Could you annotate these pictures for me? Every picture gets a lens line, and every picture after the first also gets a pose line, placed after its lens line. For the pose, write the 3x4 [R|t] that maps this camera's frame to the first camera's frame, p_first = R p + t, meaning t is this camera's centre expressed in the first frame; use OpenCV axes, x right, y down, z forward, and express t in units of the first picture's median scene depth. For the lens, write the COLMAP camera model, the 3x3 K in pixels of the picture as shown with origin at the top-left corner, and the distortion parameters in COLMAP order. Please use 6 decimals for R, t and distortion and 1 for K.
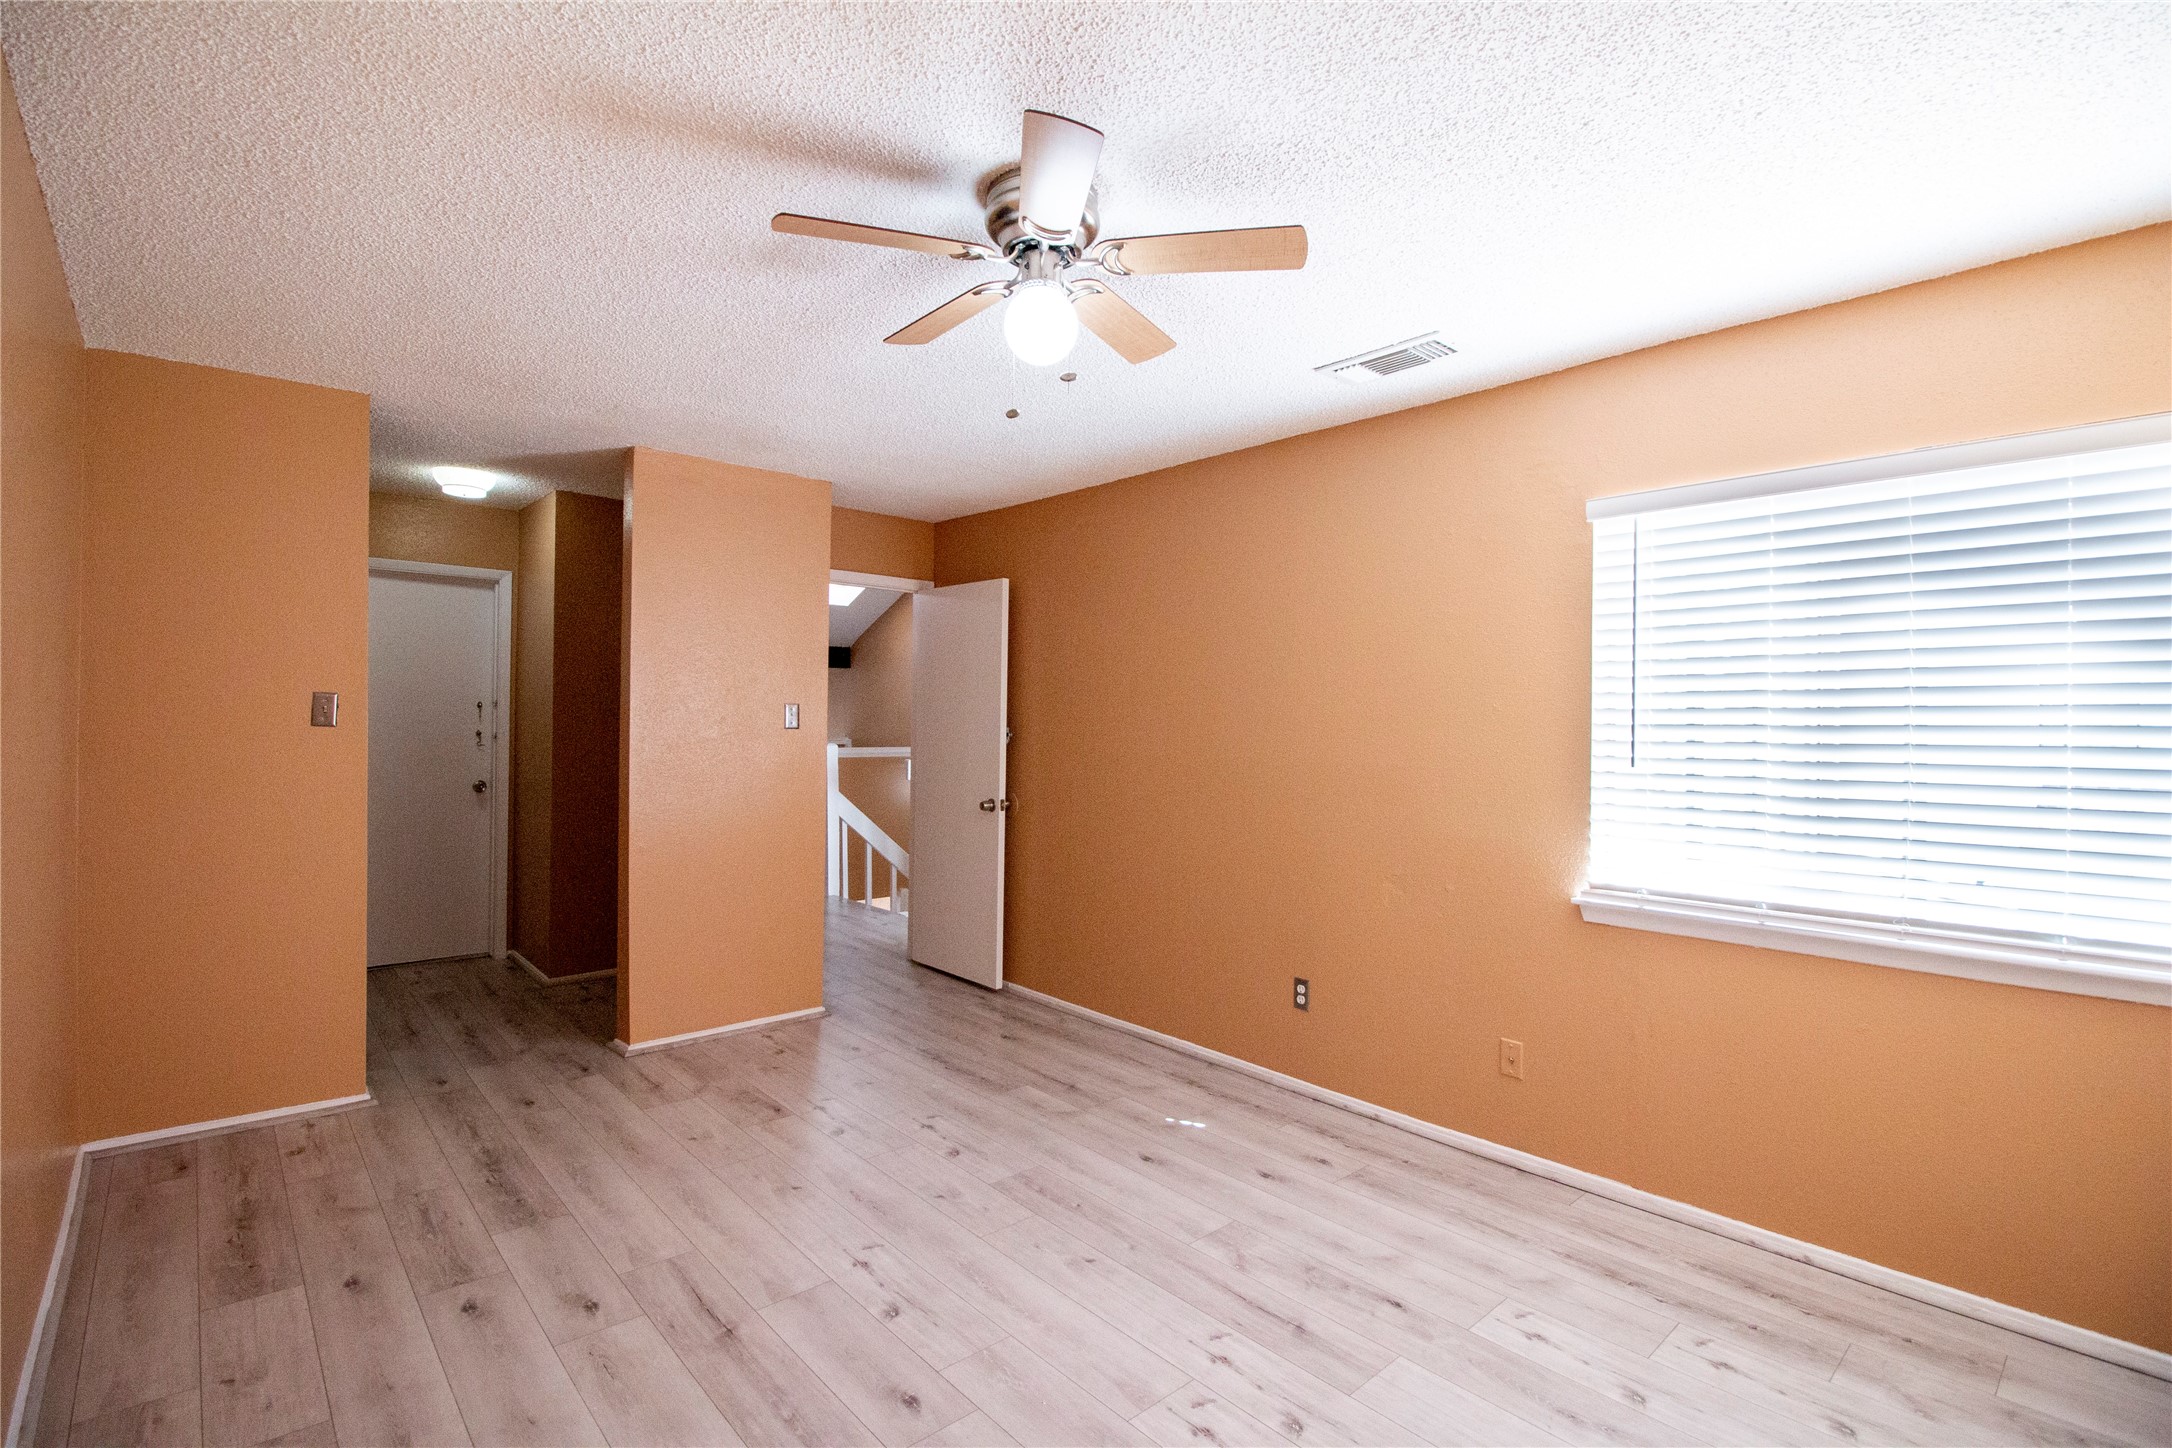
lens RADIAL K [[1001.0, 0, 1094.7], [0, 1001.0, 723.6], [0, 0, 1]] dist [-0.006888, -0.007549]
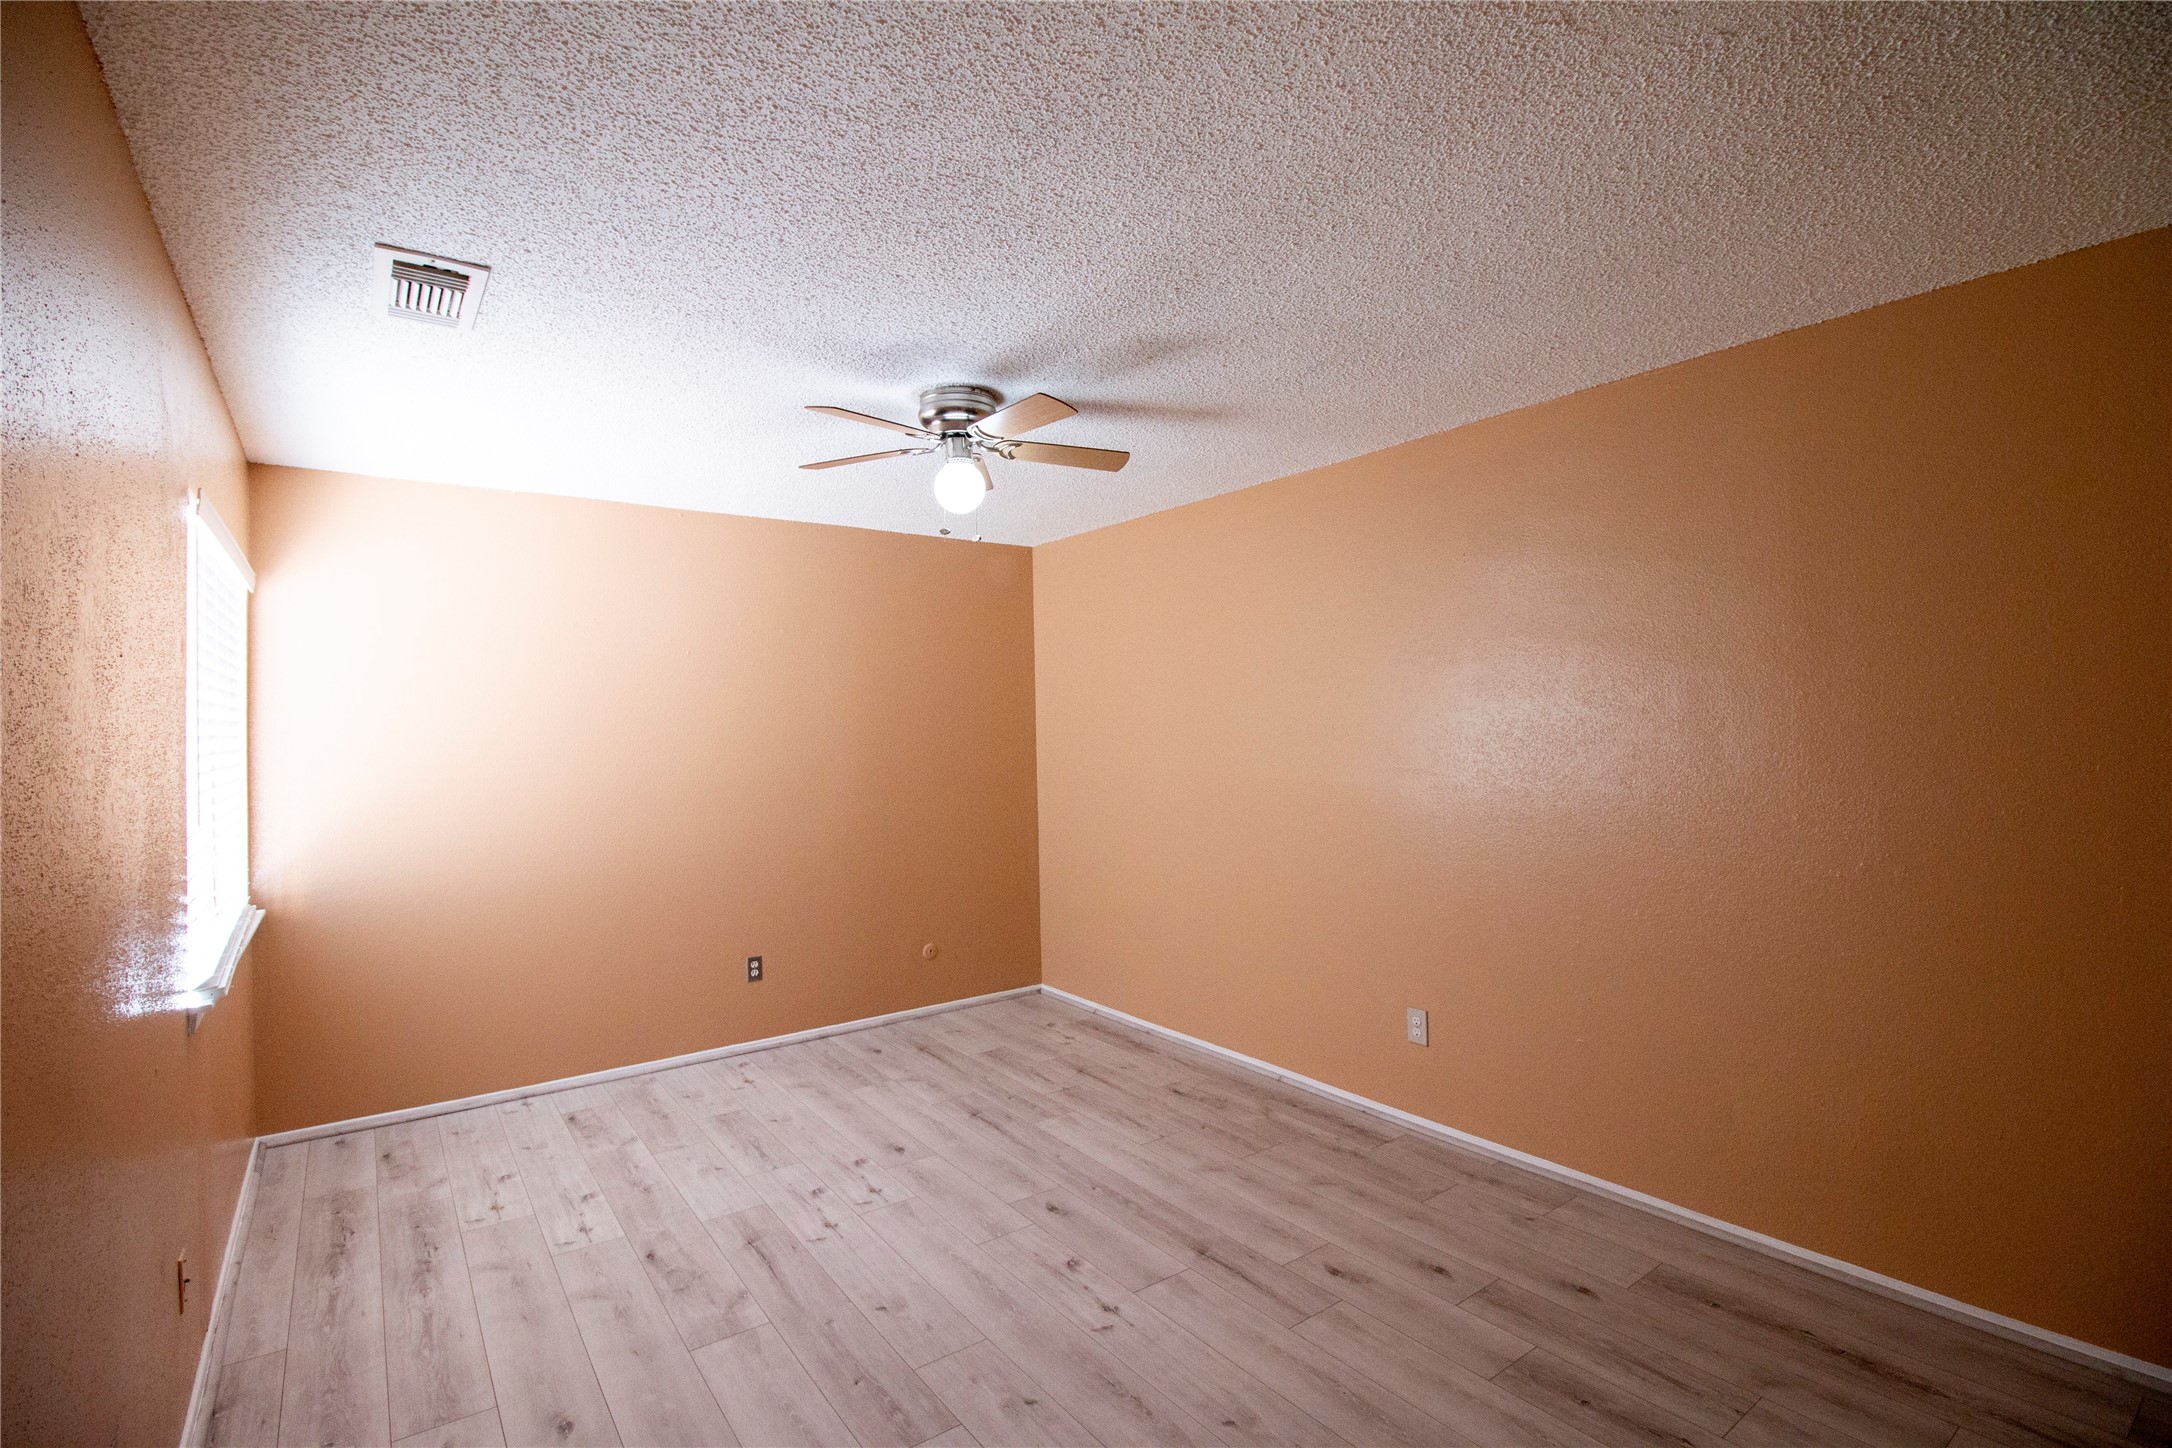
lens RADIAL K [[1001.0, 0, 1087.5], [0, 1001.0, 722.4], [0, 0, 1]] dist [-0.006888, -0.007549]
pose [[-0.994344, 0.007687, 0.105932, -0.334671], [0.007578, 0.999970, -0.001429, -0.042953], [-0.105940, -0.000618, -0.994372, 2.074091]]
